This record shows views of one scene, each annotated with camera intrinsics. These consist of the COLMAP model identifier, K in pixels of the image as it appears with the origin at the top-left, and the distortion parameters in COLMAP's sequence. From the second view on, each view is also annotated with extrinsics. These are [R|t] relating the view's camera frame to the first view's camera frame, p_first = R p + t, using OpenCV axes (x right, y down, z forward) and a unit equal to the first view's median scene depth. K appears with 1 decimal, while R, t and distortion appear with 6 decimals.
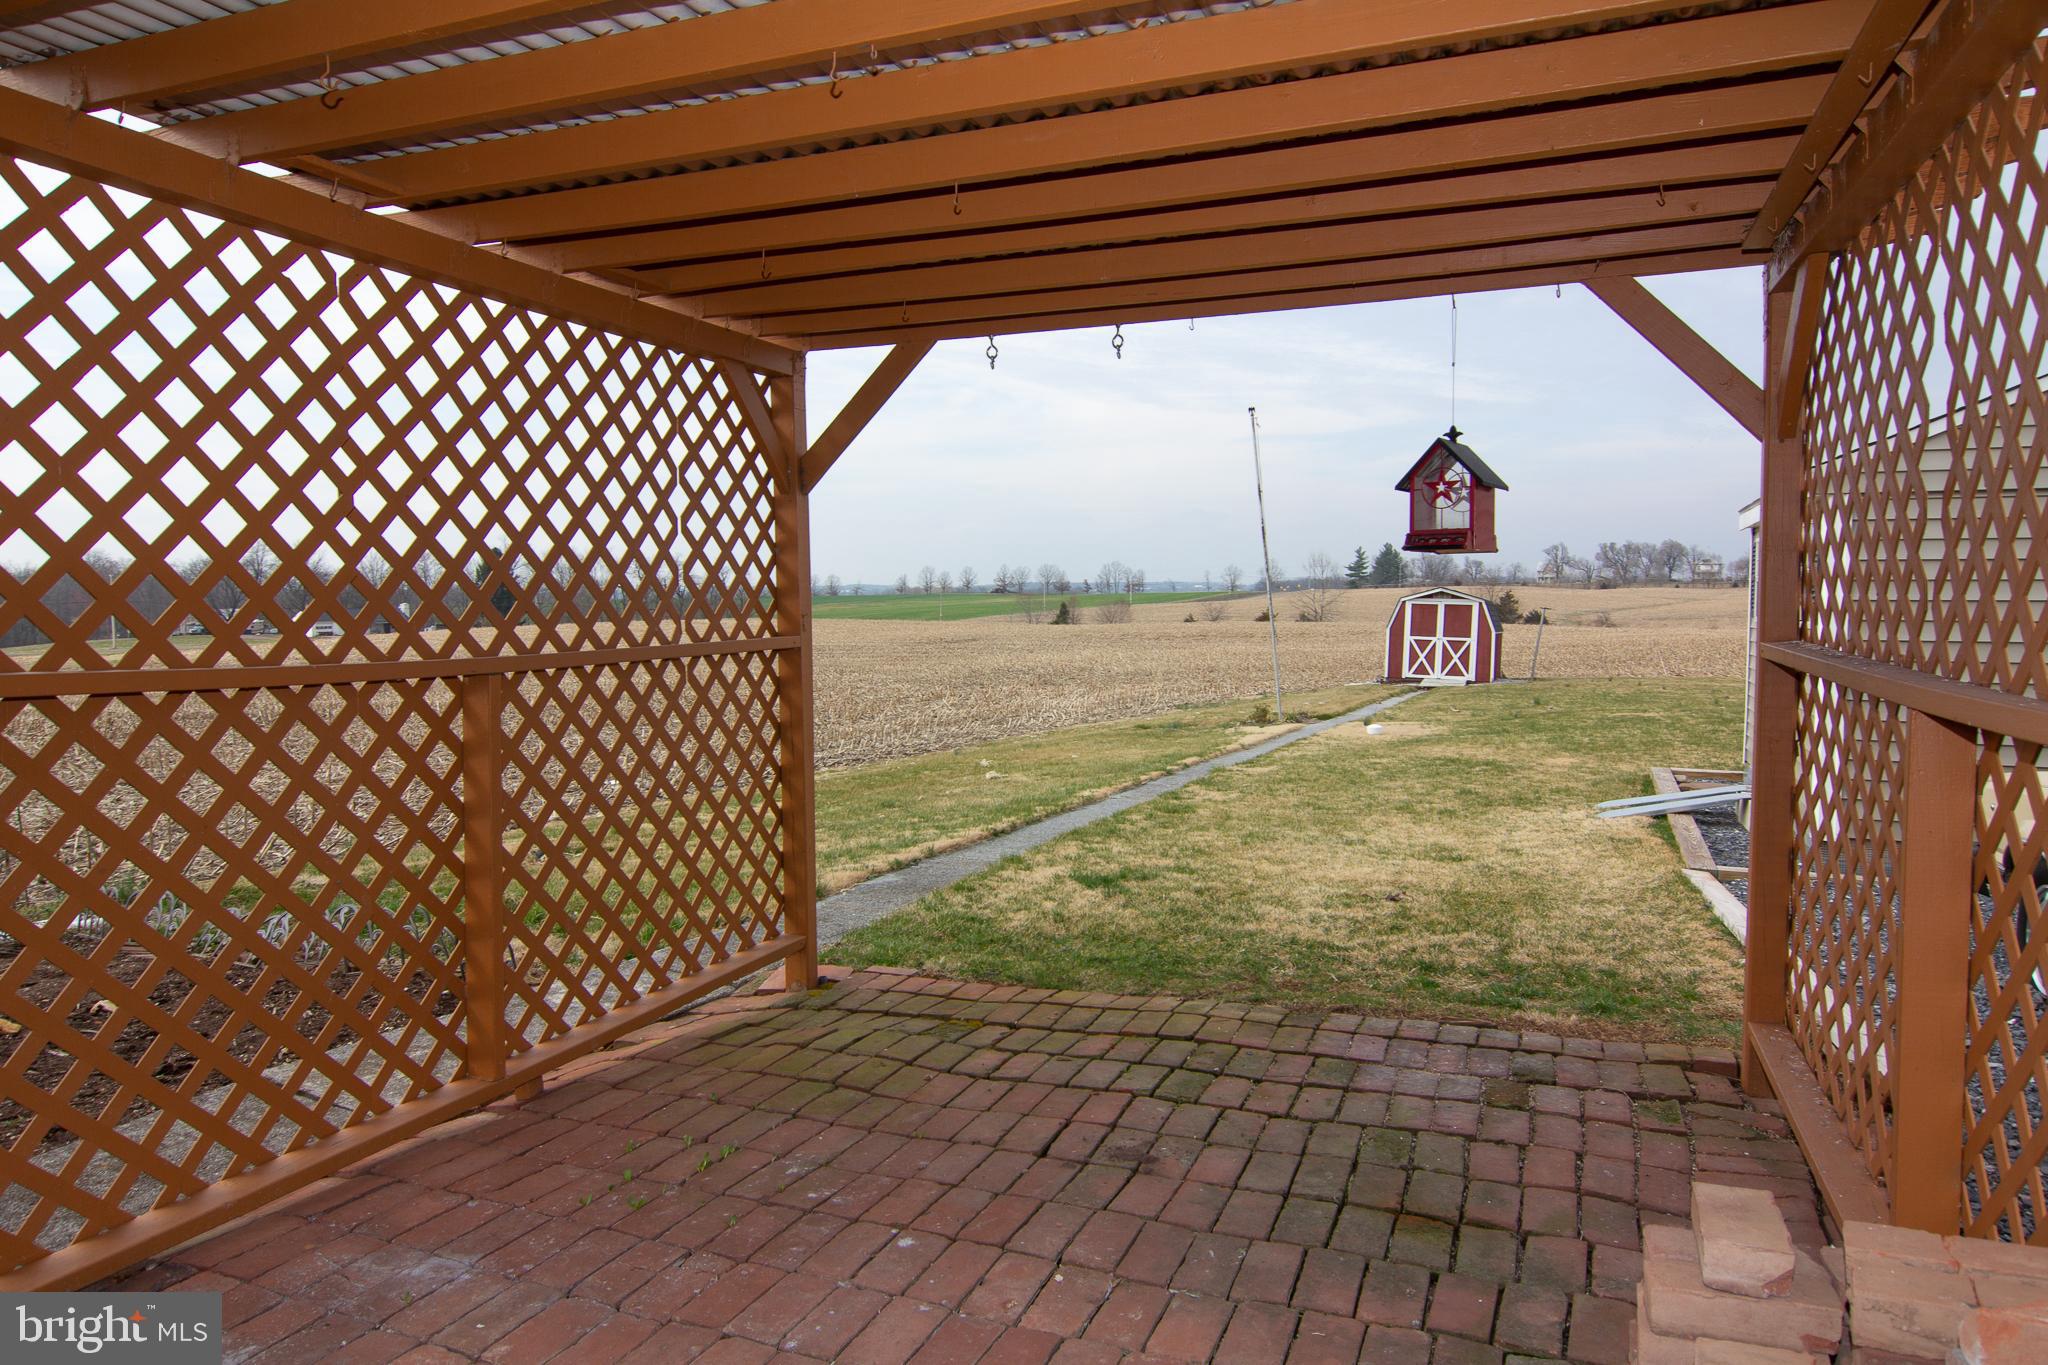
lens RADIAL K [[1244.4, 0, 1020.2], [0, 1244.4, 669.6], [0, 0, 1]] dist [0.001063, -0.000551]
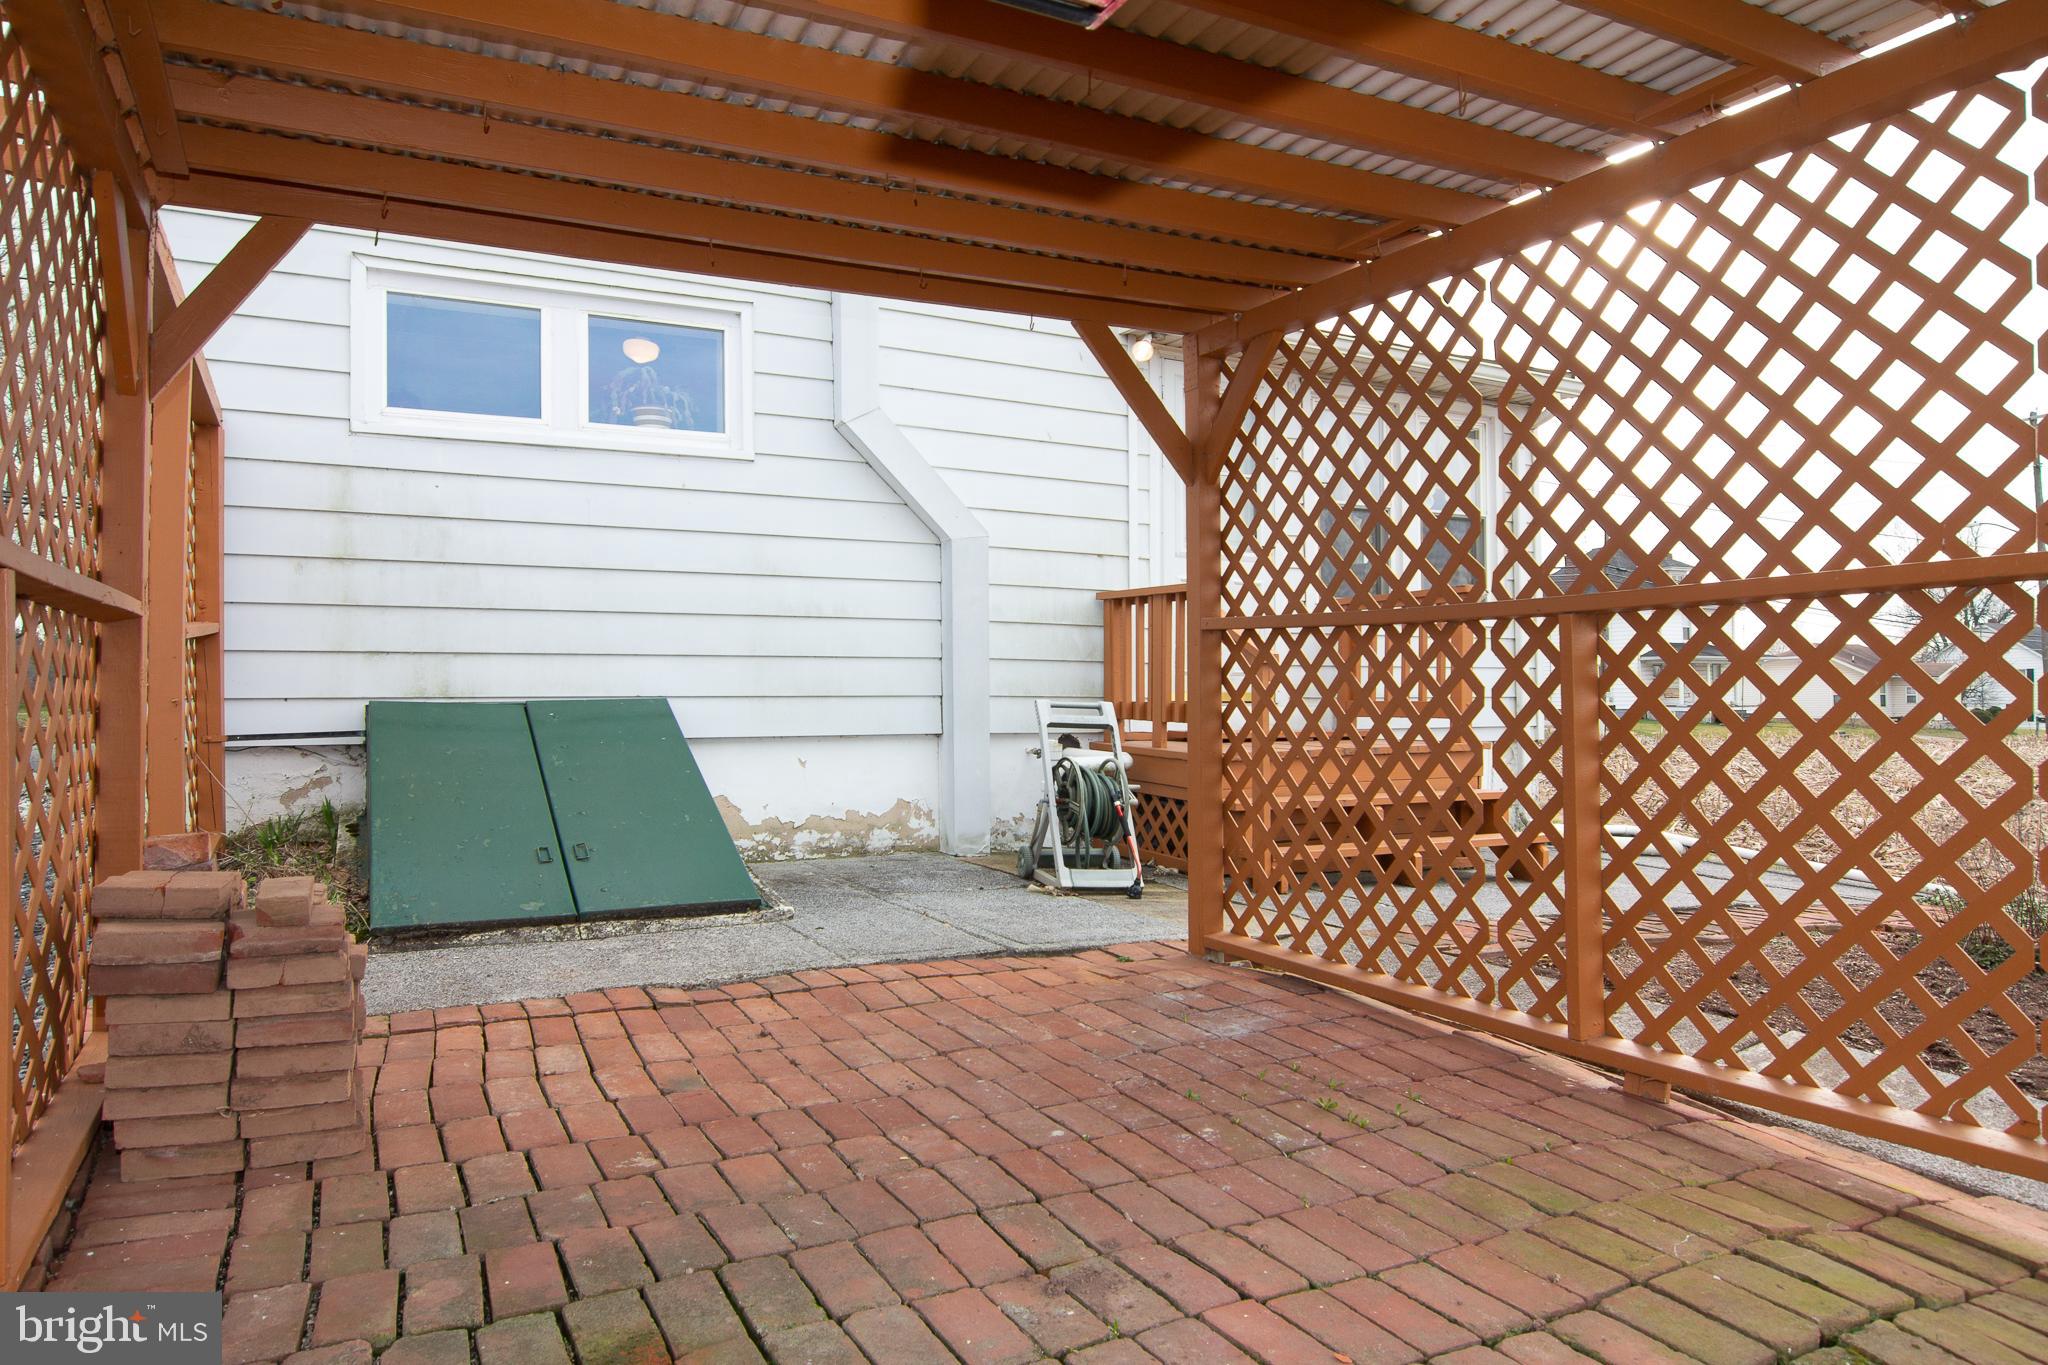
lens RADIAL K [[1244.4, 0, 1020.2], [0, 1244.4, 669.6], [0, 0, 1]] dist [0.001063, -0.000551]
pose [[-0.623569, -0.005091, -0.781752, 0.652317], [-0.024180, 0.999626, 0.012777, 0.059538], [0.781395, 0.026871, -0.623459, 1.434229]]
